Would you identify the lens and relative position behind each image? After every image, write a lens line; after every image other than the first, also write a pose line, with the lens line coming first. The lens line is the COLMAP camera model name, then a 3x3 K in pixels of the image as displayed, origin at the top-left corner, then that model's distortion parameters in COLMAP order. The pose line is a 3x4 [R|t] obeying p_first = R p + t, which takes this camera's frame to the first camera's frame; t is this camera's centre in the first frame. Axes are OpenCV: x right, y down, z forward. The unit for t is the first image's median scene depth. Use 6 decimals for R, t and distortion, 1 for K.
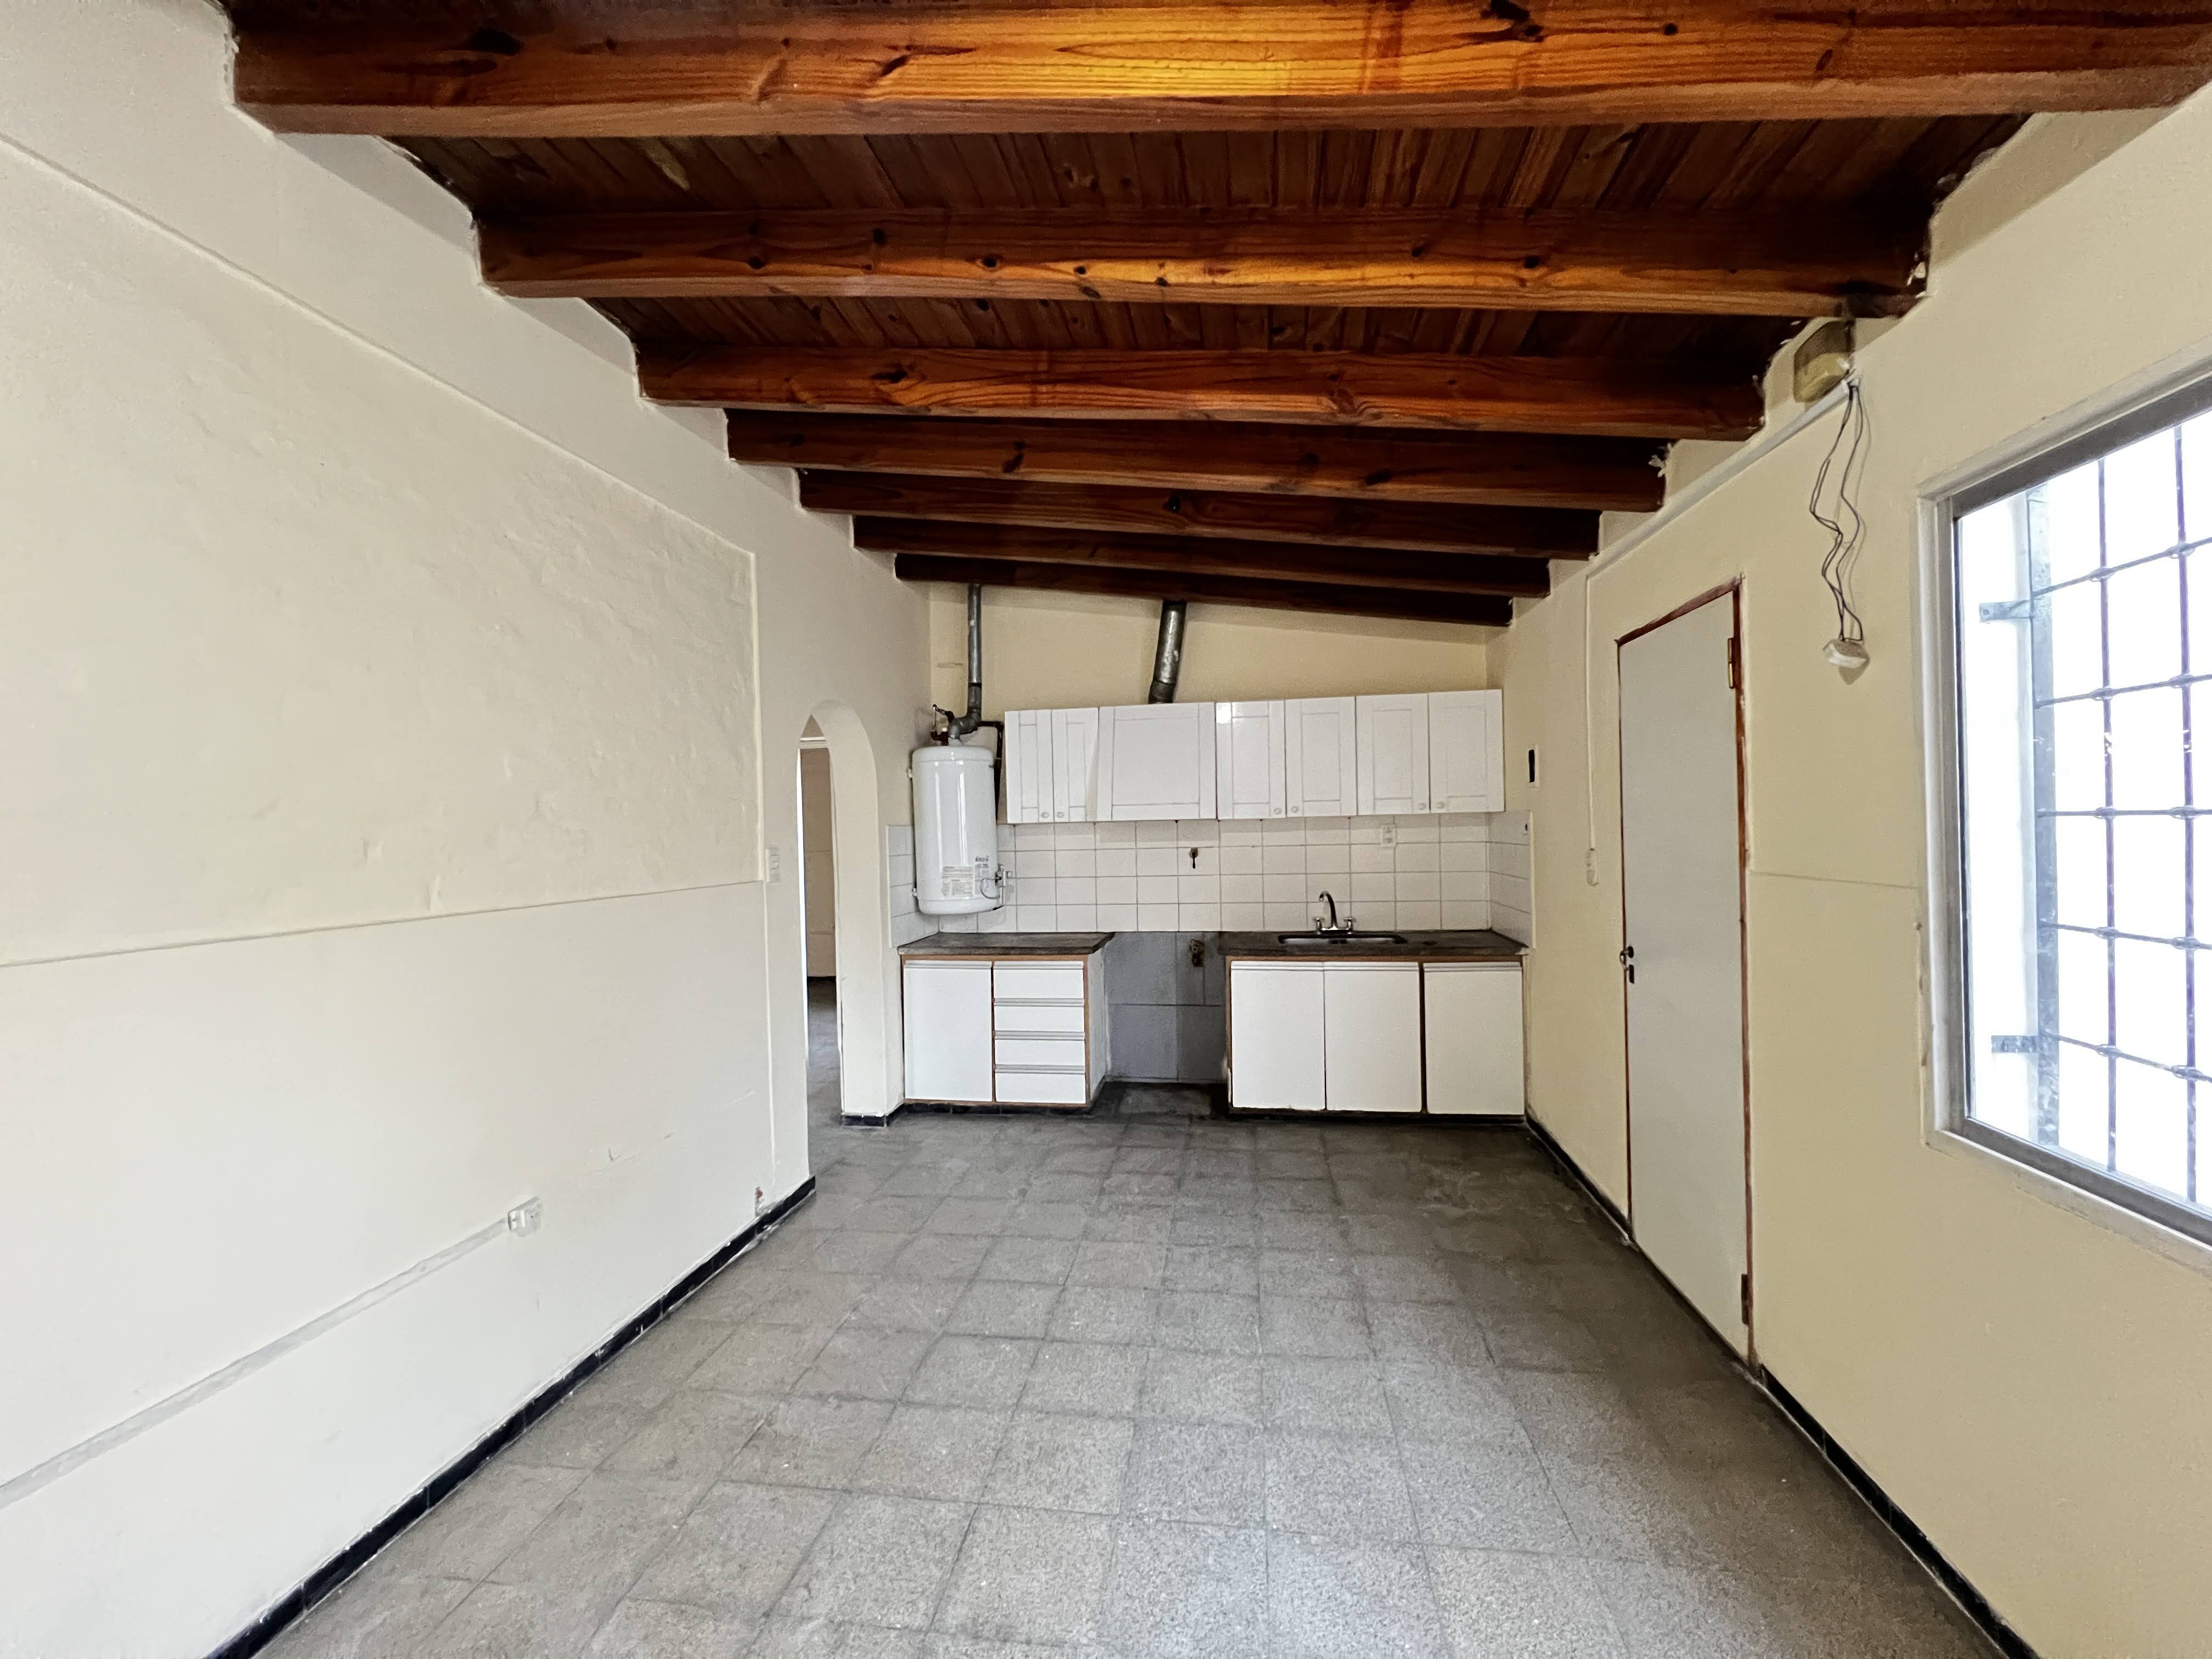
lens RADIAL K [[883.3, 0, 1114.7], [0, 883.3, 832.0], [0, 0, 1]] dist [-0.001383, -0.000032]
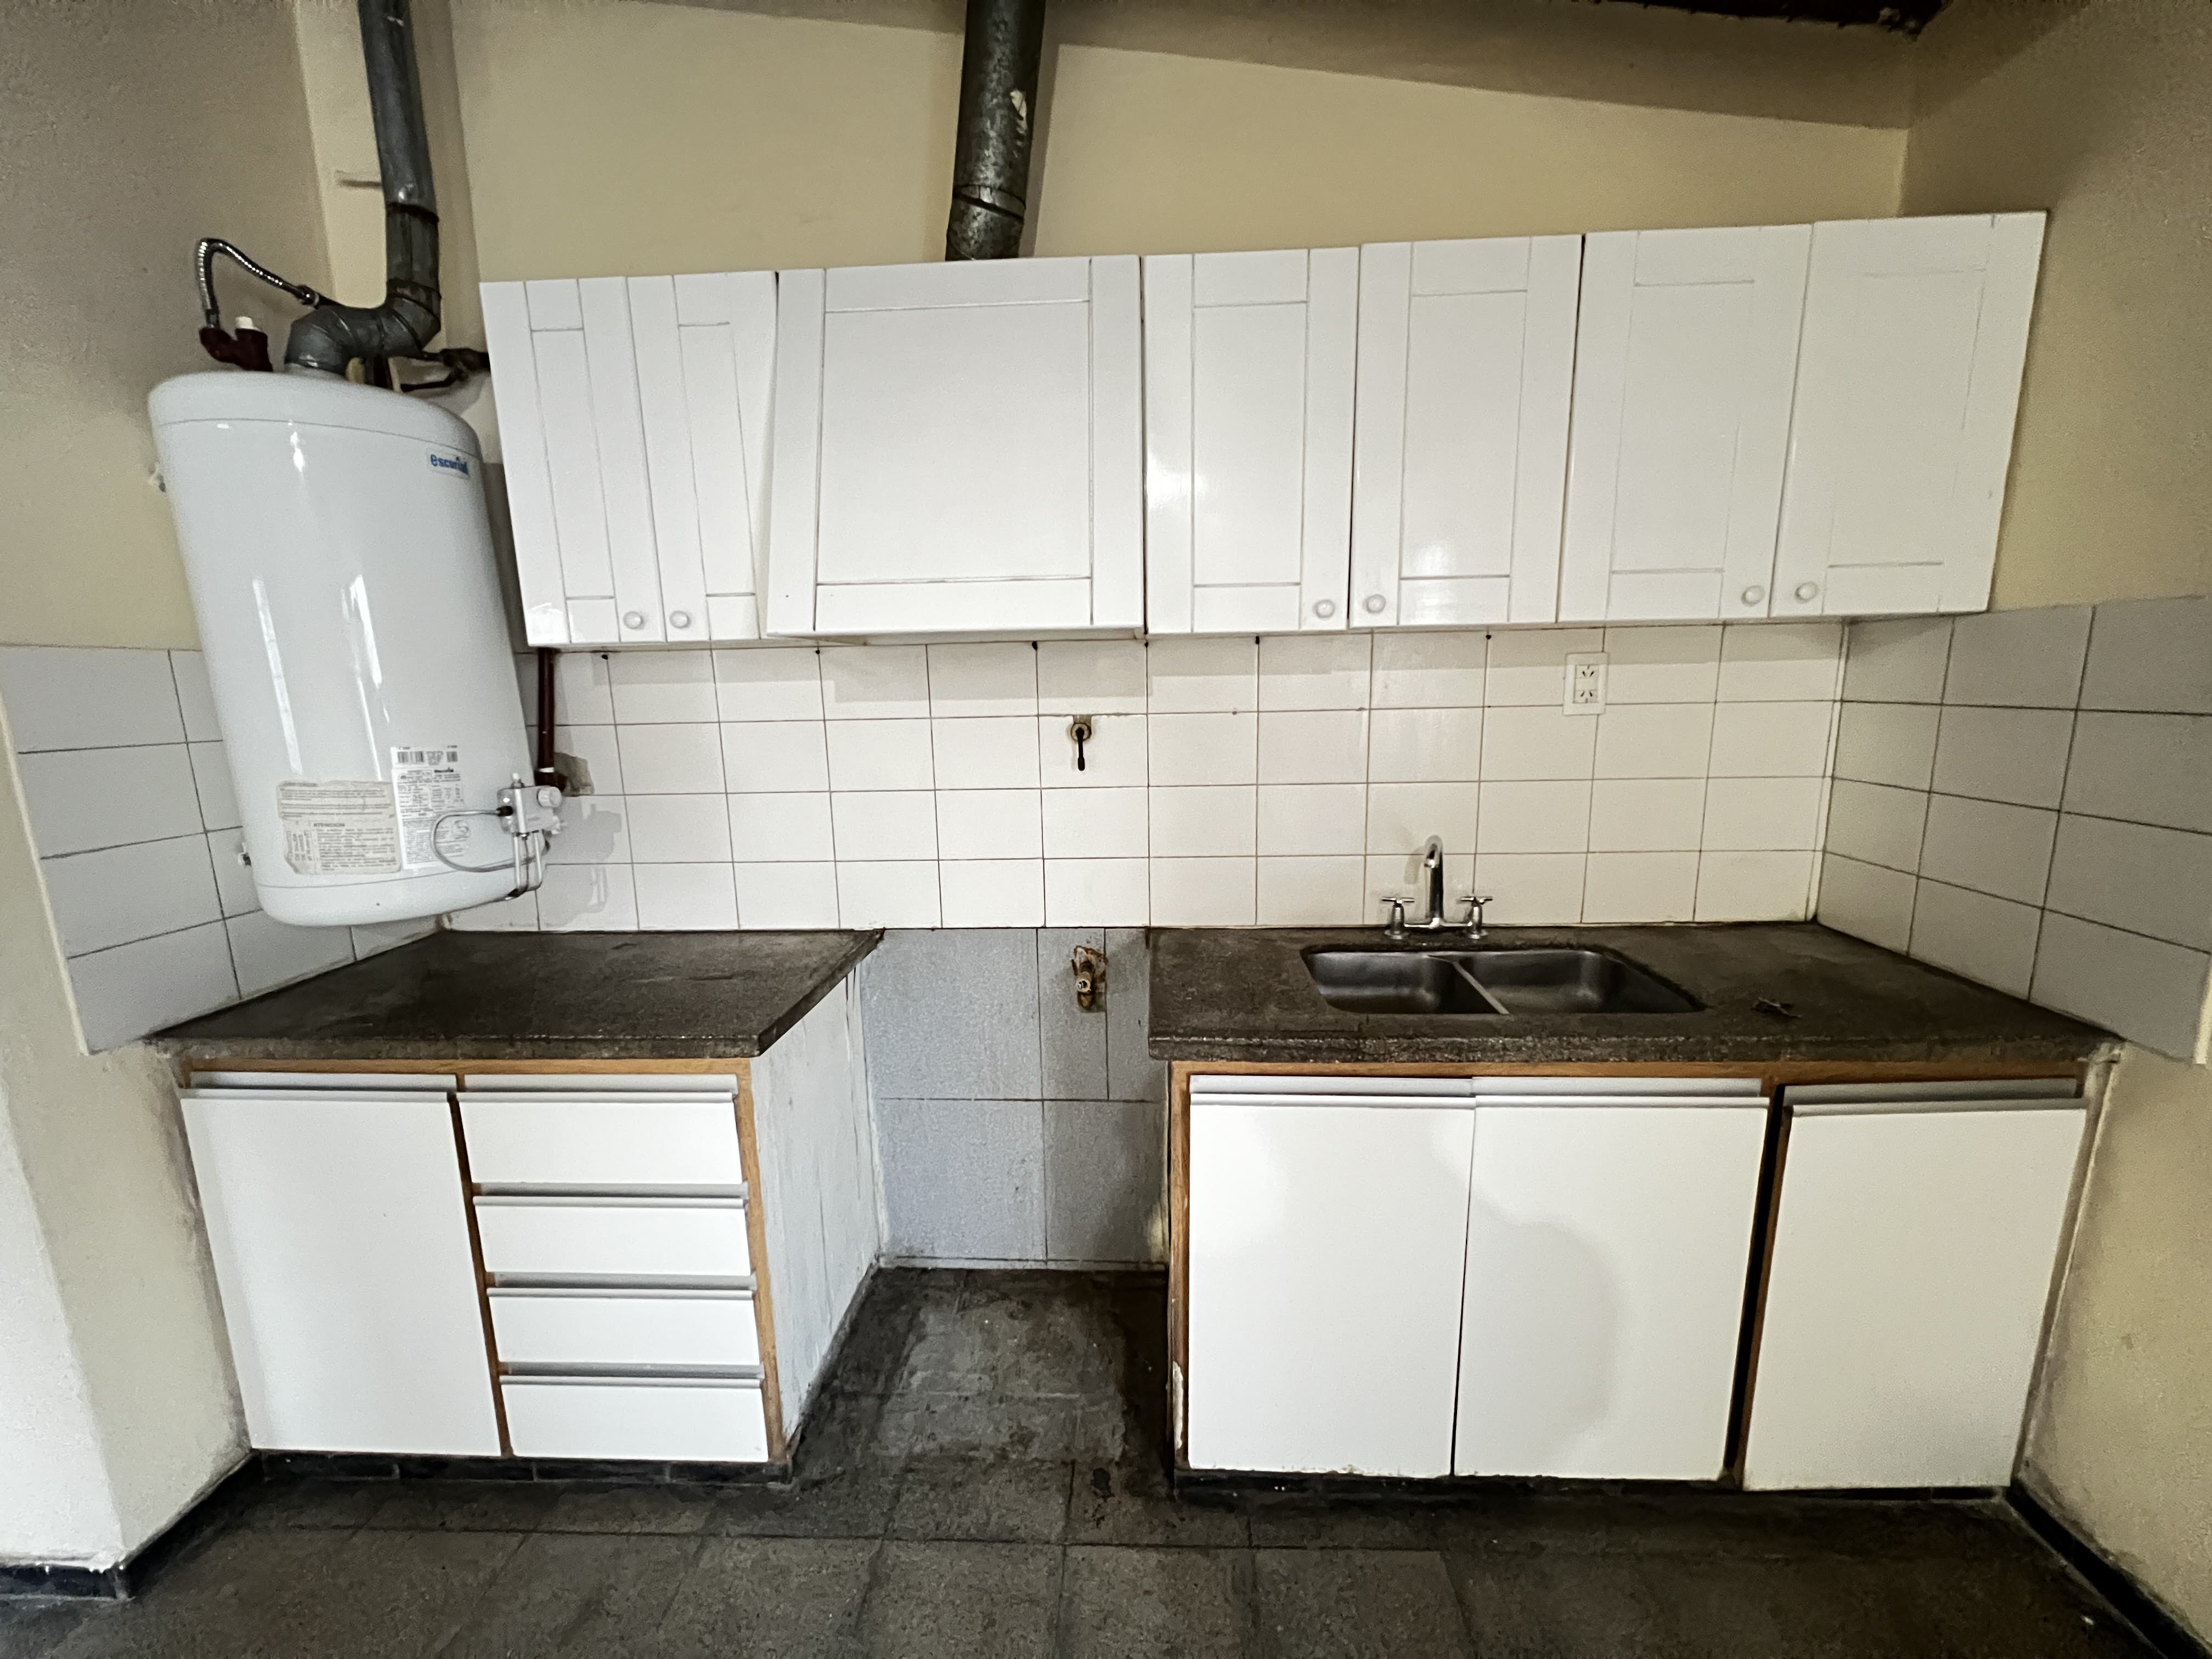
lens RADIAL K [[883.3, 0, 1114.7], [0, 883.3, 832.0], [0, 0, 1]] dist [-0.001383, -0.000032]
pose [[0.994657, -0.015815, 0.102018, 0.066884], [-0.001349, 0.986120, 0.166029, 0.004193], [-0.103228, -0.165279, 0.980830, 0.640889]]
